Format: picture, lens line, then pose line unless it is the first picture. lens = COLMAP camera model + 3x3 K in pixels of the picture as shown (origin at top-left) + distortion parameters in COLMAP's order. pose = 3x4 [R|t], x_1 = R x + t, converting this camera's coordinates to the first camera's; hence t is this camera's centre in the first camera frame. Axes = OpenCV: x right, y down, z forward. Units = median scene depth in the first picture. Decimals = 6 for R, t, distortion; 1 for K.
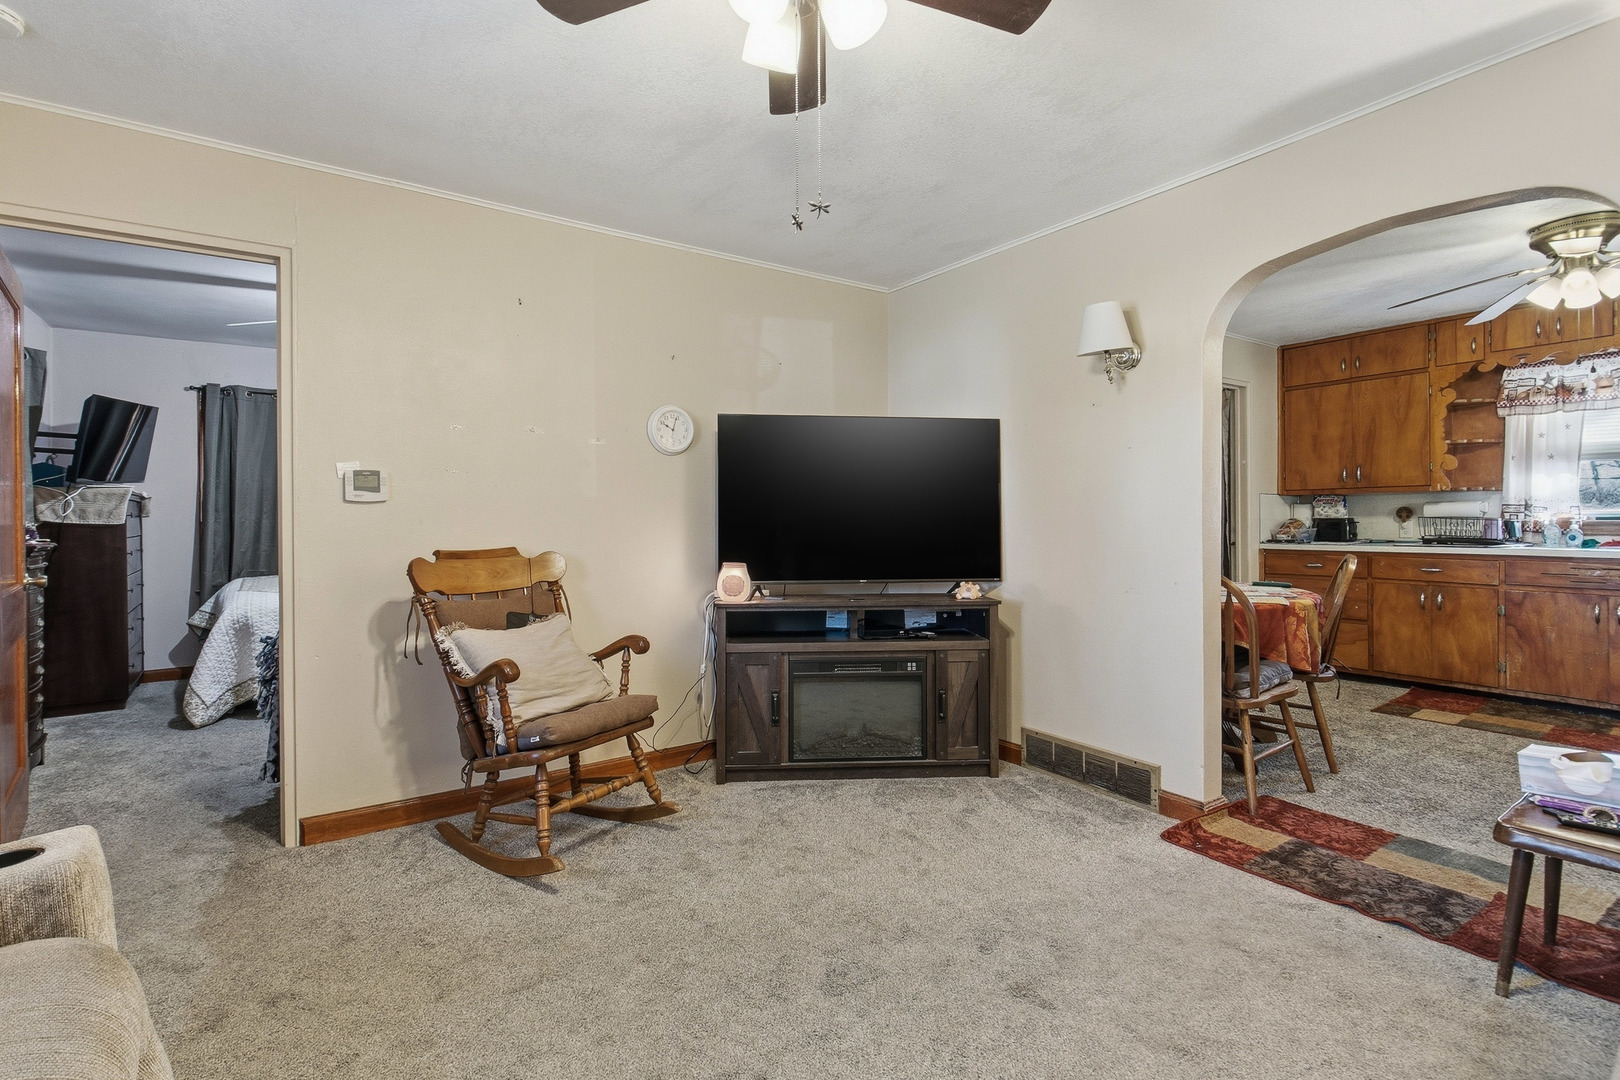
lens RADIAL K [[737.9, 0, 818.9], [0, 737.9, 515.8], [0, 0, 1]] dist [0.010283, -0.002840]
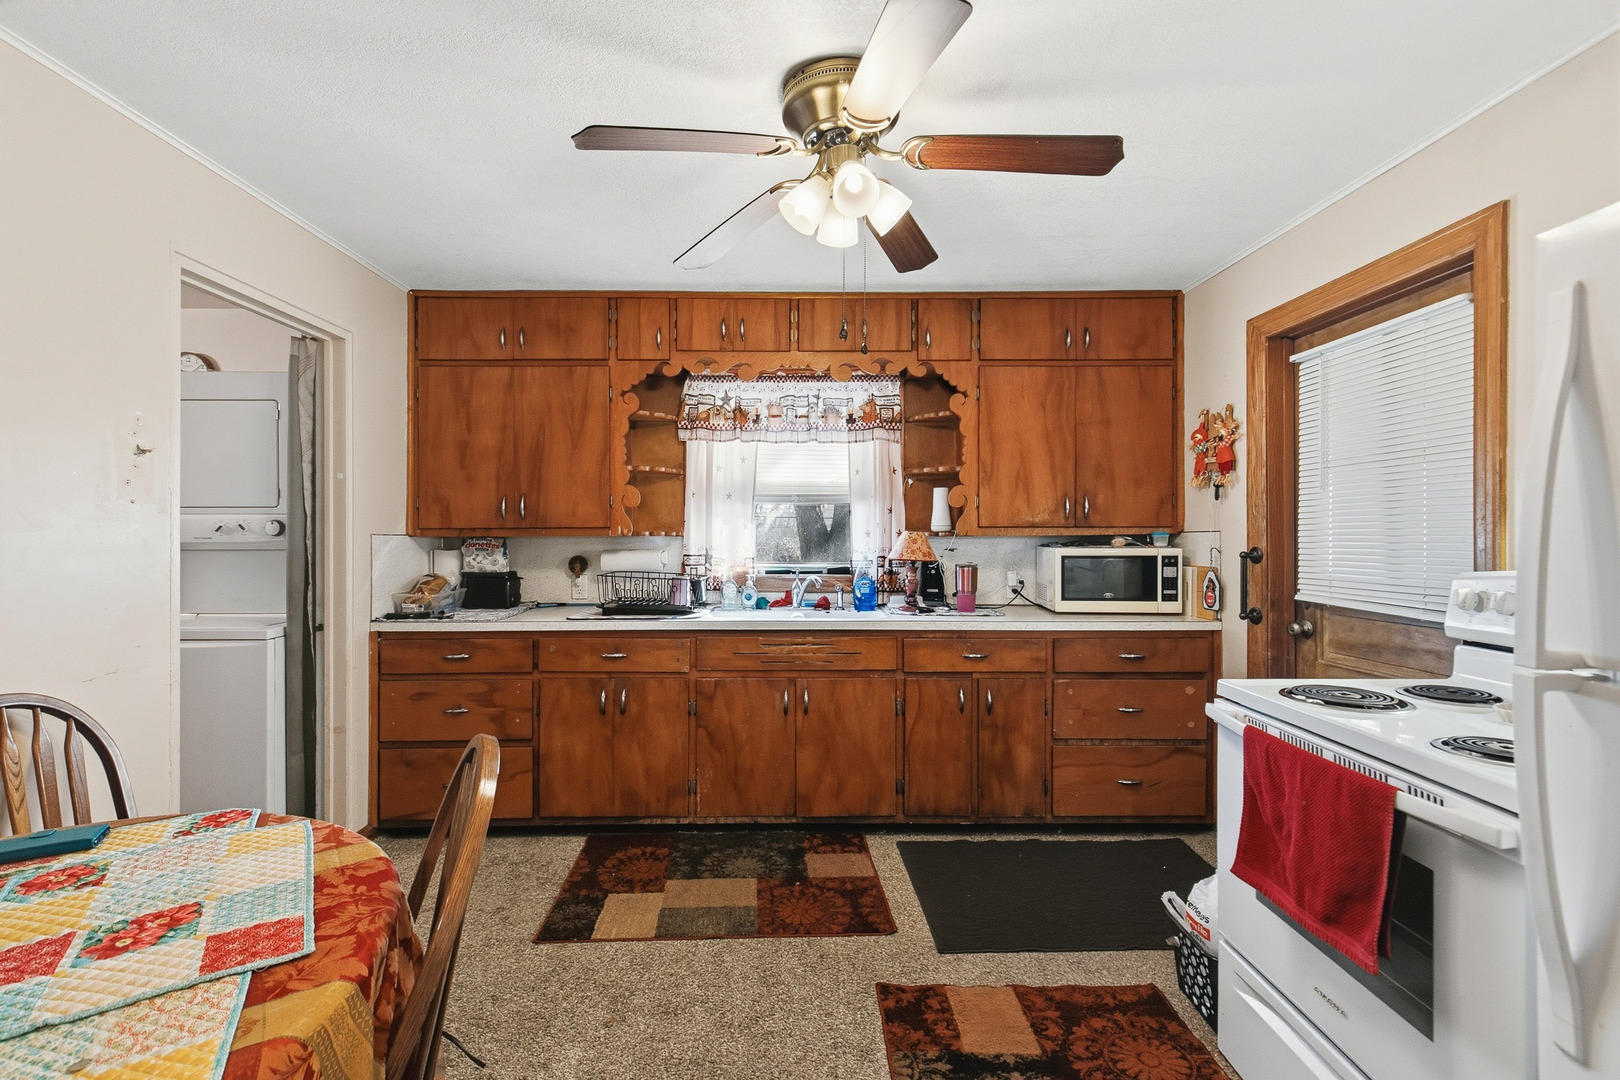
lens RADIAL K [[737.9, 0, 800.8], [0, 737.9, 539.1], [0, 0, 1]] dist [0.010283, -0.002840]
pose [[0.556135, 0.005460, 0.831074, 0.351733], [-0.004110, 0.999984, -0.003819, -0.029007], [-0.831082, -0.001292, 0.556148, 0.471830]]
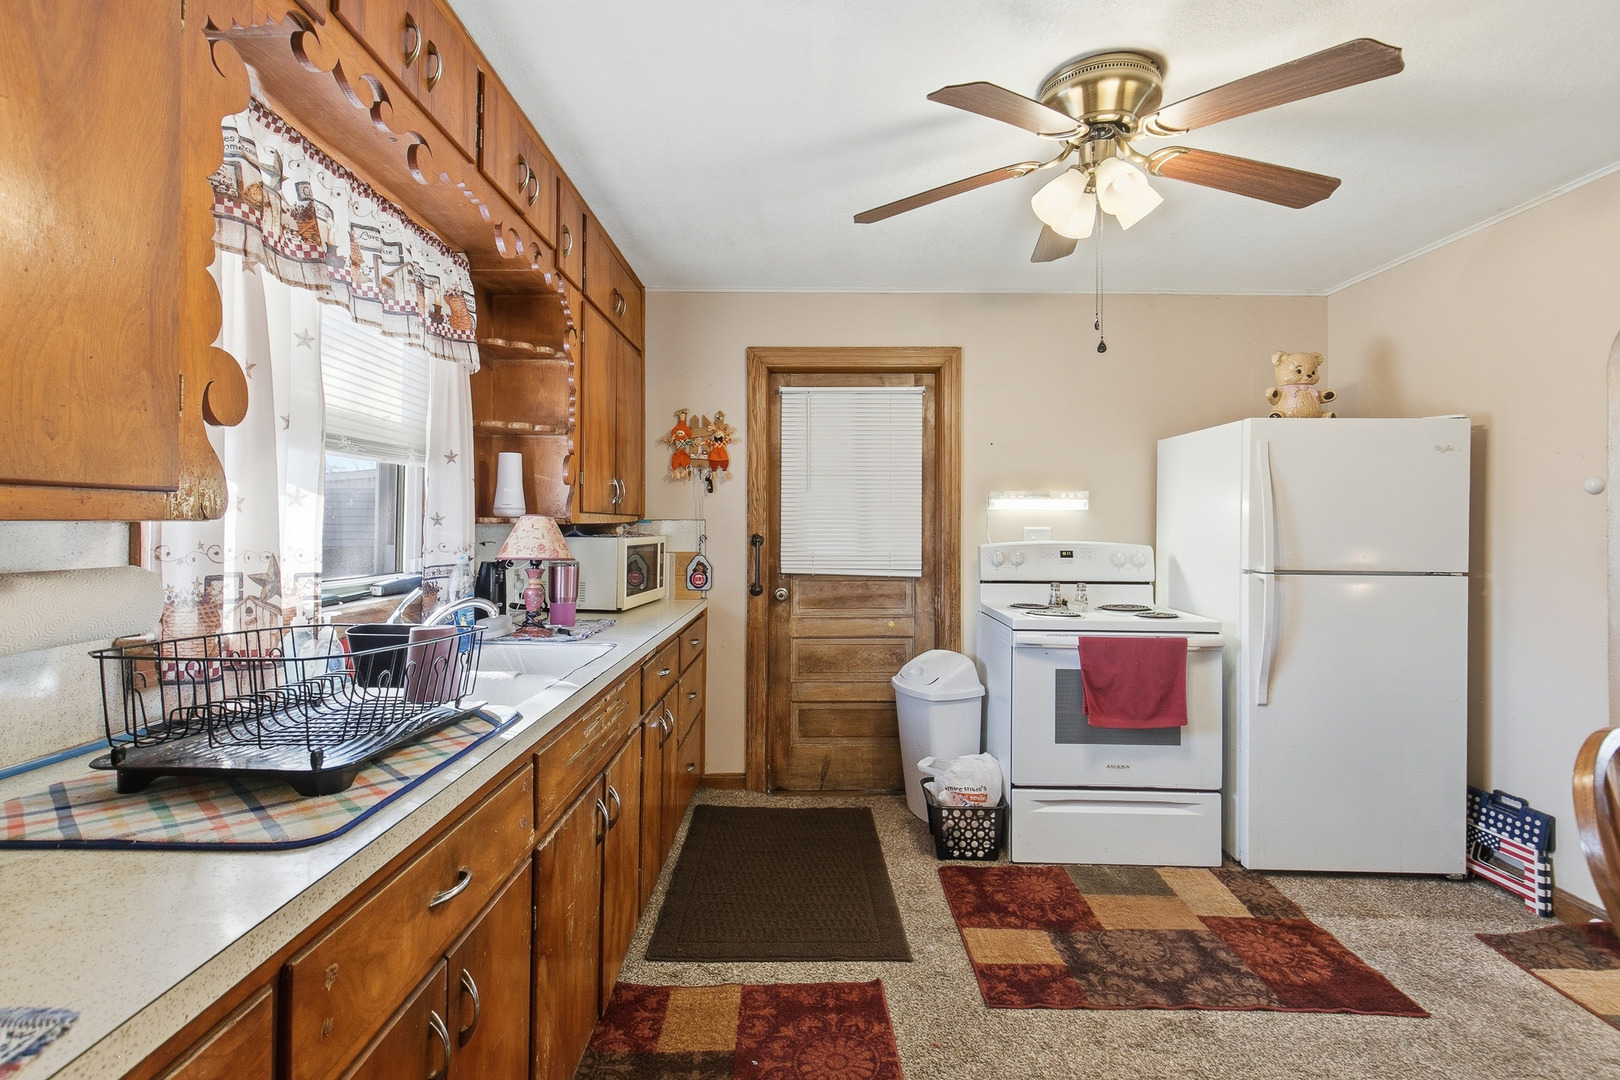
lens RADIAL K [[737.9, 0, 827.3], [0, 737.9, 522.1], [0, 0, 1]] dist [0.010283, -0.002840]
pose [[-0.821340, 0.006467, 0.570403, 0.571594], [0.004022, 0.999977, -0.005547, -0.033197], [-0.570425, -0.002262, -0.821346, 1.046736]]
